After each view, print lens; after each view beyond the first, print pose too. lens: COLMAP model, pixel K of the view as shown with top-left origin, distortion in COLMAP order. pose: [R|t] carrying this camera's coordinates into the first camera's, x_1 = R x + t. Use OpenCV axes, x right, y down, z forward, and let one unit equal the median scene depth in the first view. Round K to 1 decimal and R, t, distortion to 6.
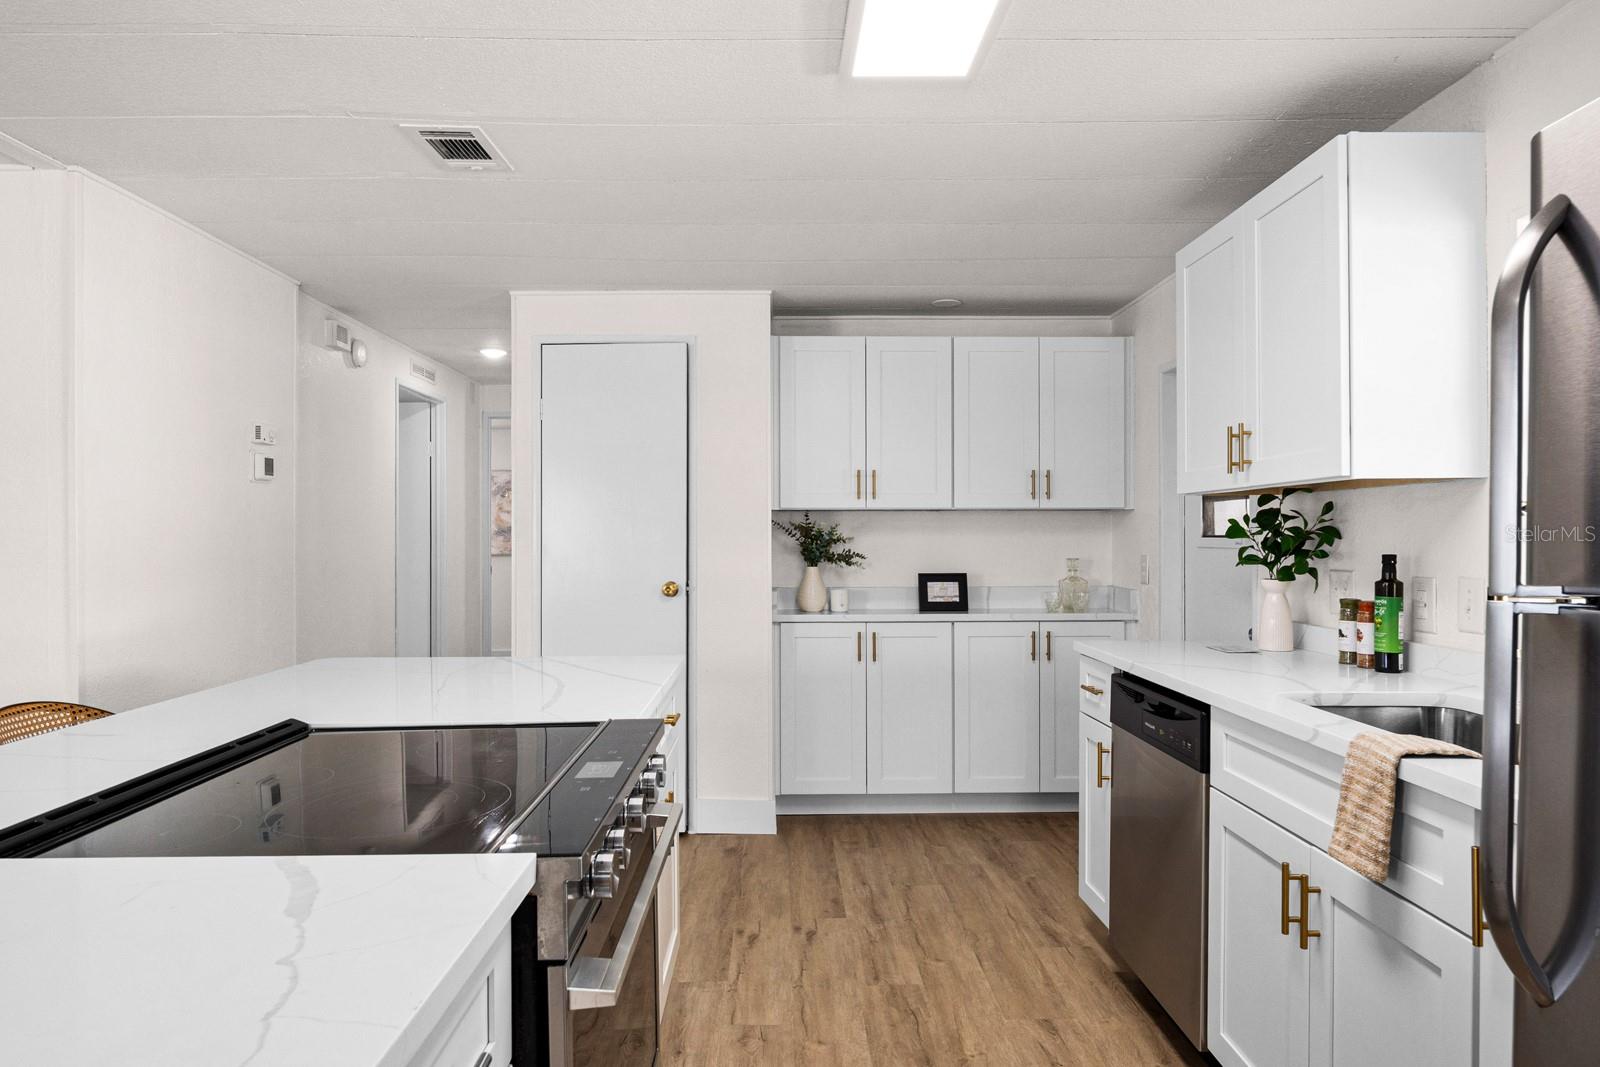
lens RADIAL K [[992.0, 0, 802.0], [0, 992.0, 536.3], [0, 0, 1]] dist [0.002692, -0.000914]
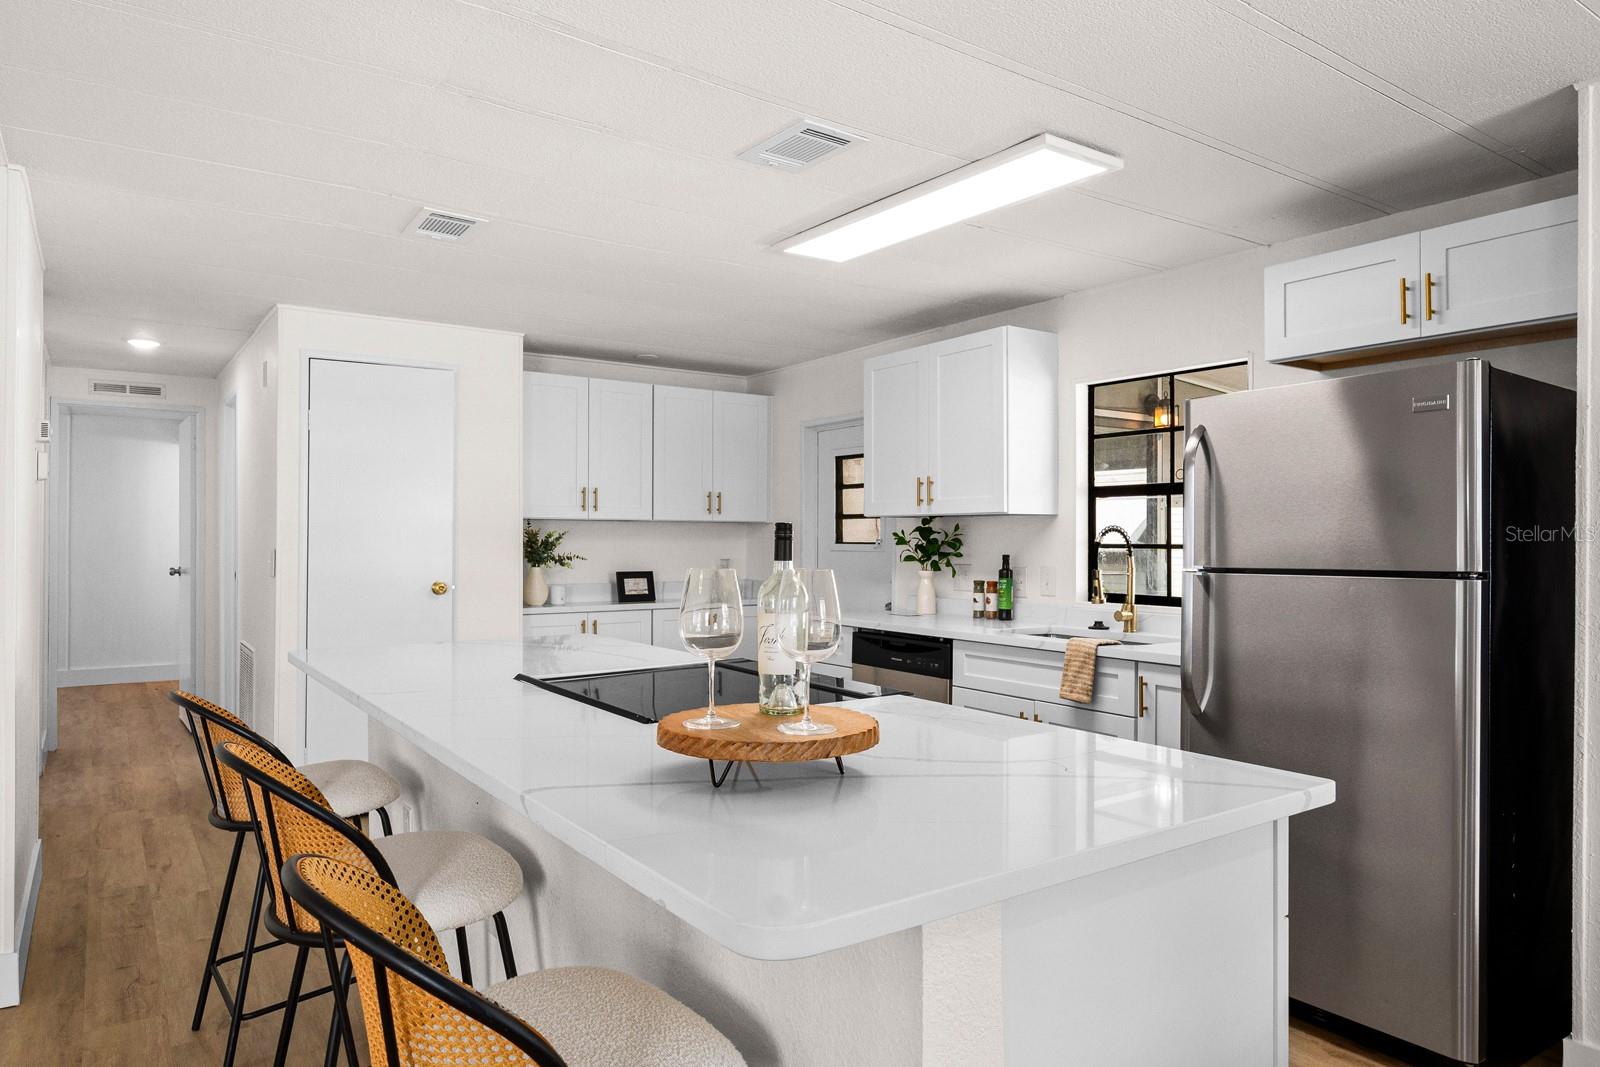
lens RADIAL K [[992.0, 0, 801.9], [0, 992.0, 537.0], [0, 0, 1]] dist [0.002692, -0.000914]
pose [[0.830084, 0.006708, 0.557598, -0.442235], [-0.005804, 0.999977, -0.003390, -0.003459], [-0.557608, -0.000422, 0.830104, -0.176137]]
